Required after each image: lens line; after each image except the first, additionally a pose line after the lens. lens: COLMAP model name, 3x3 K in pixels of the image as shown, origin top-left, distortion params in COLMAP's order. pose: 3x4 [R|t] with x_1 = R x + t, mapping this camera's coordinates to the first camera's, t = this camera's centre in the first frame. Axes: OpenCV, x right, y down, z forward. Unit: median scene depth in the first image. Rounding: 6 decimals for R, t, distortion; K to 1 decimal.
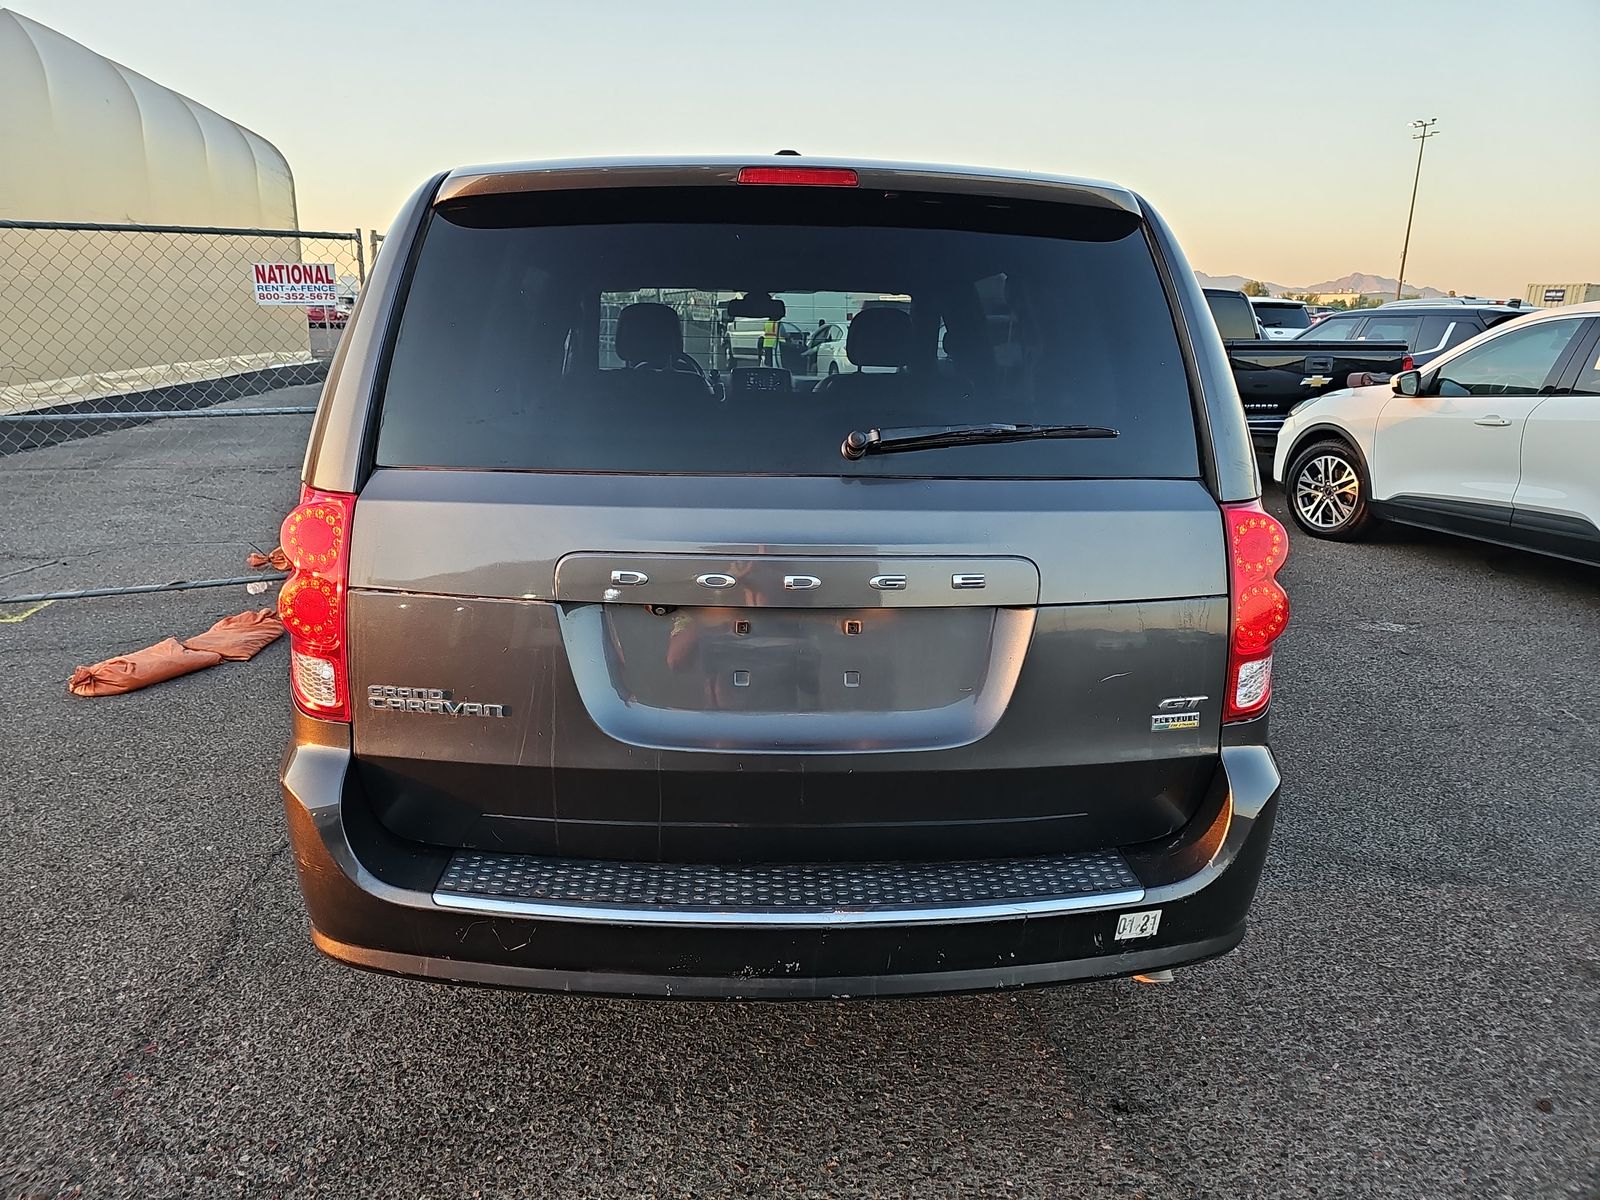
lens RADIAL K [[1063.8, 0, 789.2], [0, 1063.8, 592.3], [0, 0, 1]] dist [0.042310, -0.047241]
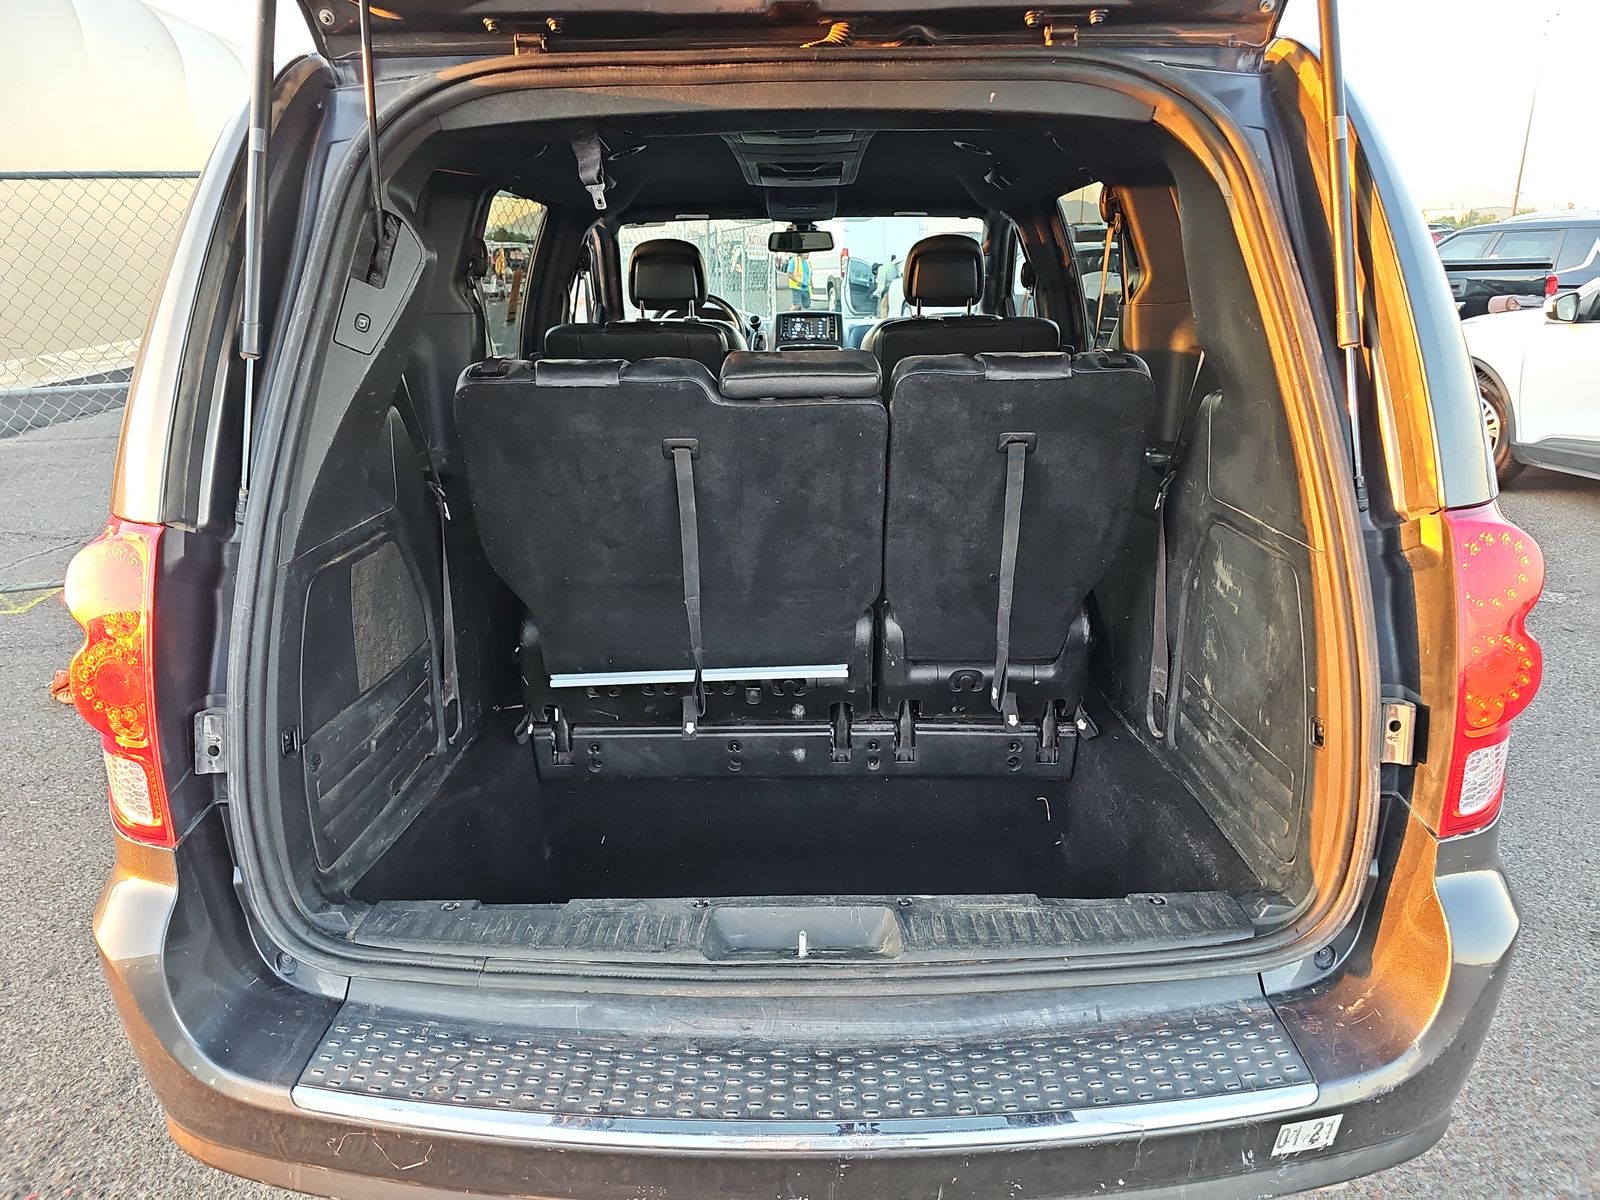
lens RADIAL K [[1063.8, 0, 807.1], [0, 1063.8, 614.3], [0, 0, 1]] dist [0.042310, -0.047241]
pose [[0.998231, -0.013521, -0.057905, 0.037640], [0.017648, 0.997293, 0.071377, -0.054898], [0.056783, -0.072273, 0.995767, 0.235094]]
